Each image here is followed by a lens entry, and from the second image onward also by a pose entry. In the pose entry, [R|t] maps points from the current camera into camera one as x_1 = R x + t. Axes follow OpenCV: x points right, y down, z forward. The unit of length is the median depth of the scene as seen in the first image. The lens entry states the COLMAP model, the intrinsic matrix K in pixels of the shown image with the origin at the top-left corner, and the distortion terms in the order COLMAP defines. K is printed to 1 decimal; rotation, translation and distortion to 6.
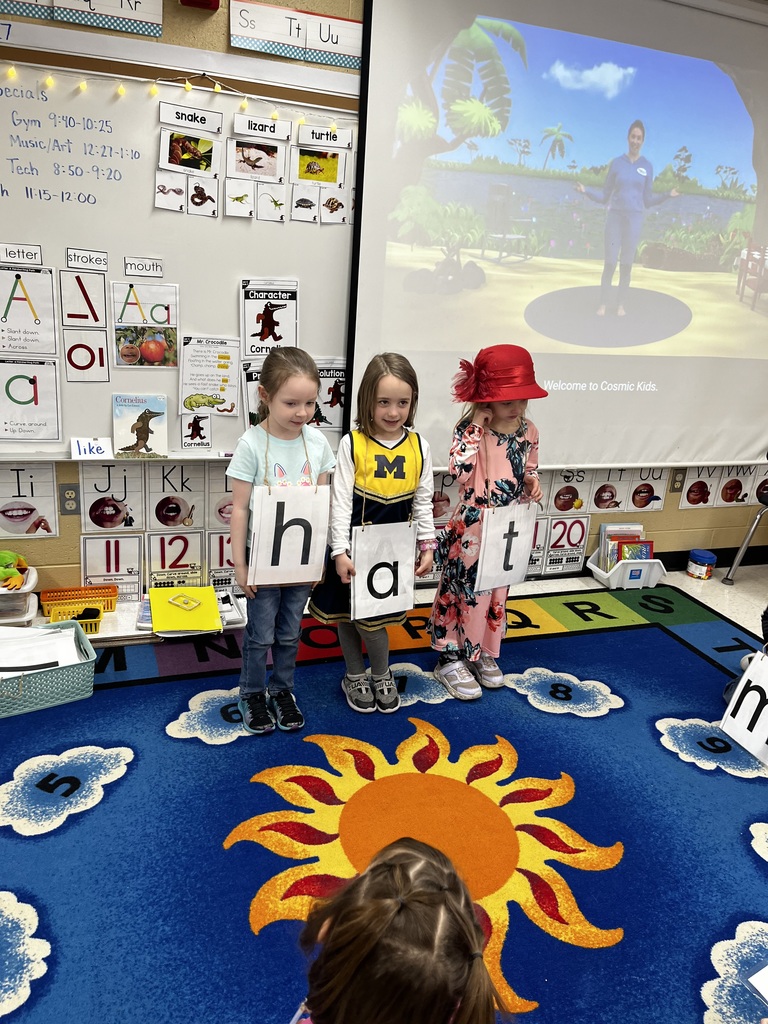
lens RADIAL K [[806.2, 0, 381.7], [0, 806.2, 509.5], [0, 0, 1]] dist [0.073602, -0.089941]
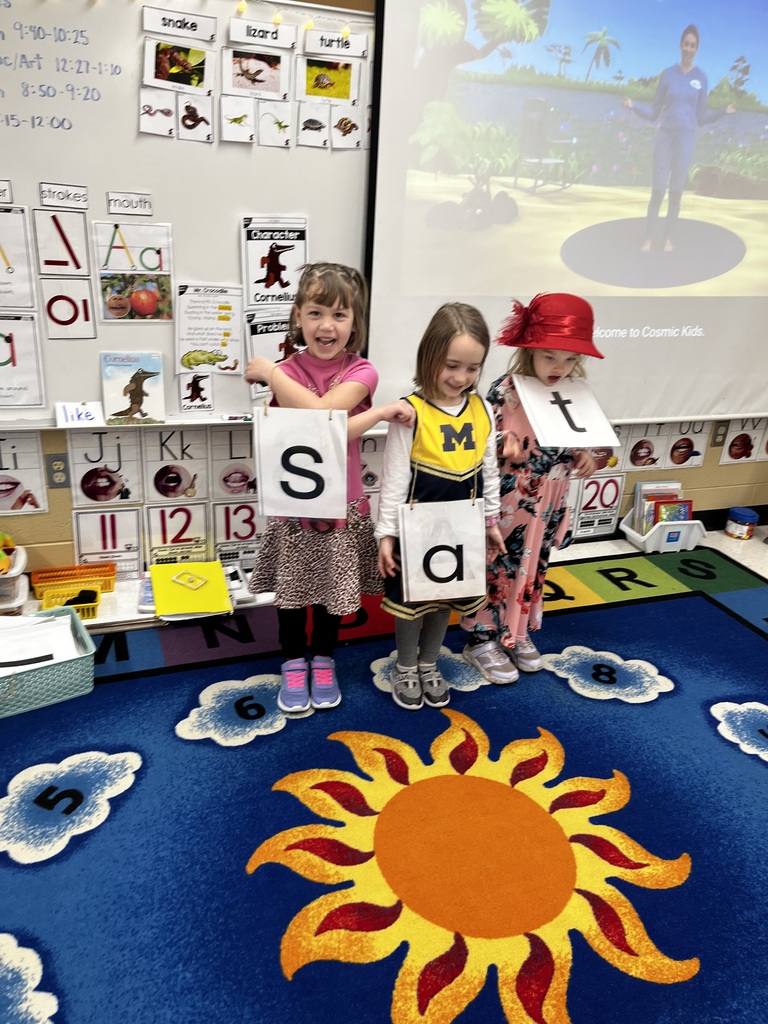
lens RADIAL K [[806.2, 0, 381.3], [0, 806.2, 519.5], [0, 0, 1]] dist [0.073602, -0.089941]
pose [[0.999879, -0.015511, 0.001526, -0.029875], [0.015332, 0.996484, 0.082367, -0.028780], [-0.002798, -0.082333, 0.996601, 0.100879]]
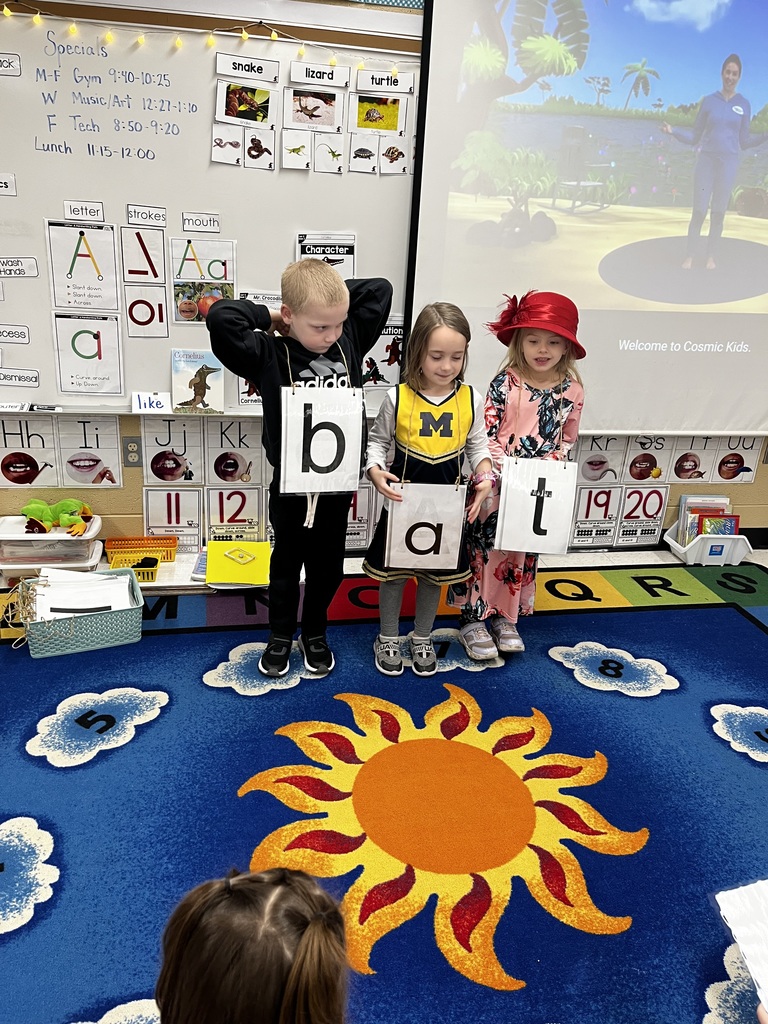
lens RADIAL K [[806.2, 0, 372.0], [0, 806.2, 509.5], [0, 0, 1]] dist [0.073602, -0.089941]
pose [[0.987907, 0.039461, -0.149942, 0.079068], [-0.032661, 0.998335, 0.047544, 0.001951], [0.151569, -0.042072, 0.987551, 0.022411]]
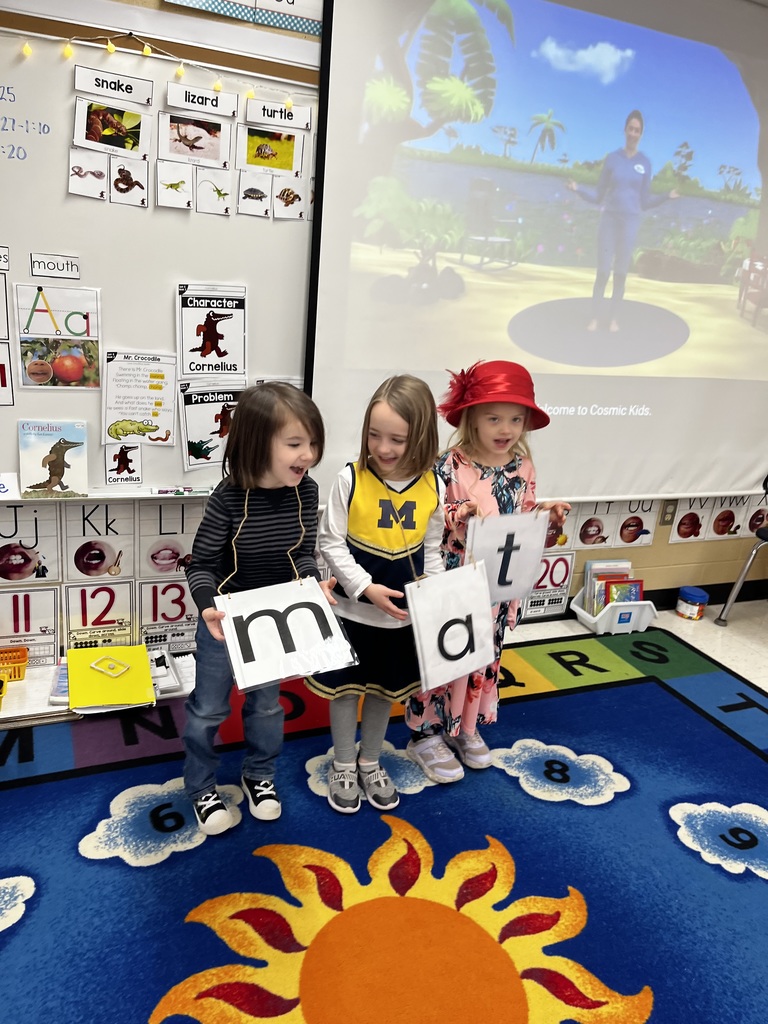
lens RADIAL K [[806.2, 0, 383.4], [0, 806.2, 513.8], [0, 0, 1]] dist [0.073602, -0.089941]
pose [[0.997951, -0.001641, 0.063968, -0.016160], [0.001685, 0.999998, -0.000634, -0.046820], [-0.063967, 0.000741, 0.997952, 0.156491]]
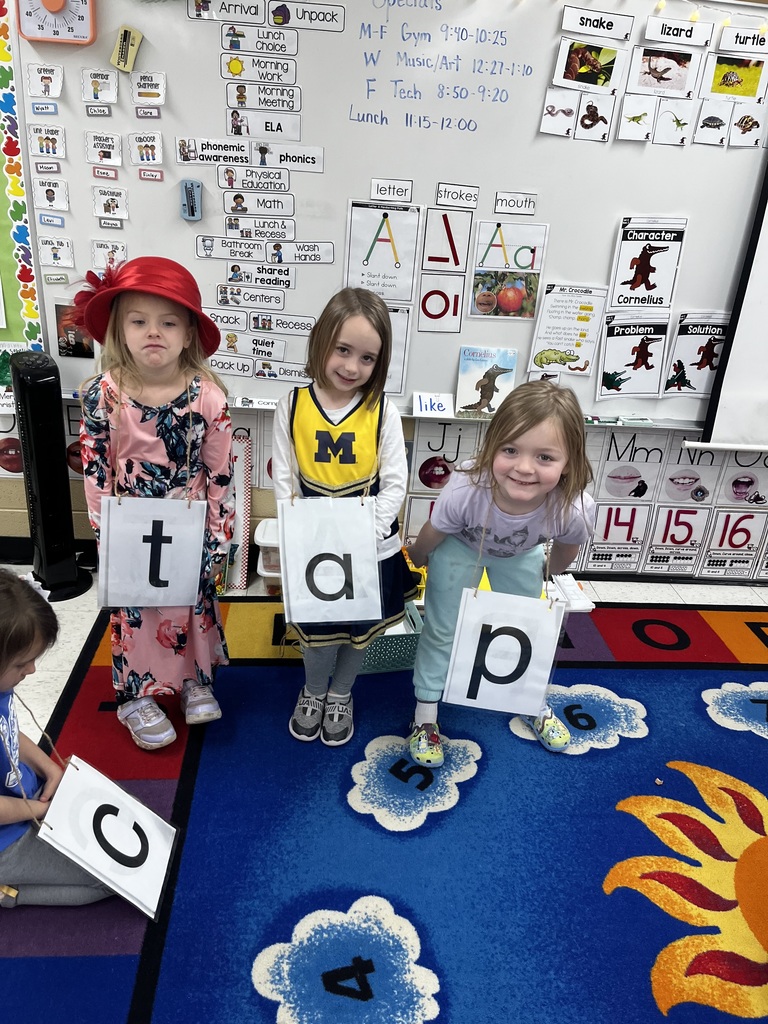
lens RADIAL K [[806.2, 0, 369.4], [0, 806.2, 507.4], [0, 0, 1]] dist [0.073602, -0.089941]
pose [[0.960850, 0.102791, -0.257298, -0.178302], [-0.081511, 0.992410, 0.092074, -0.037759], [0.264809, -0.067496, 0.961936, 0.084065]]
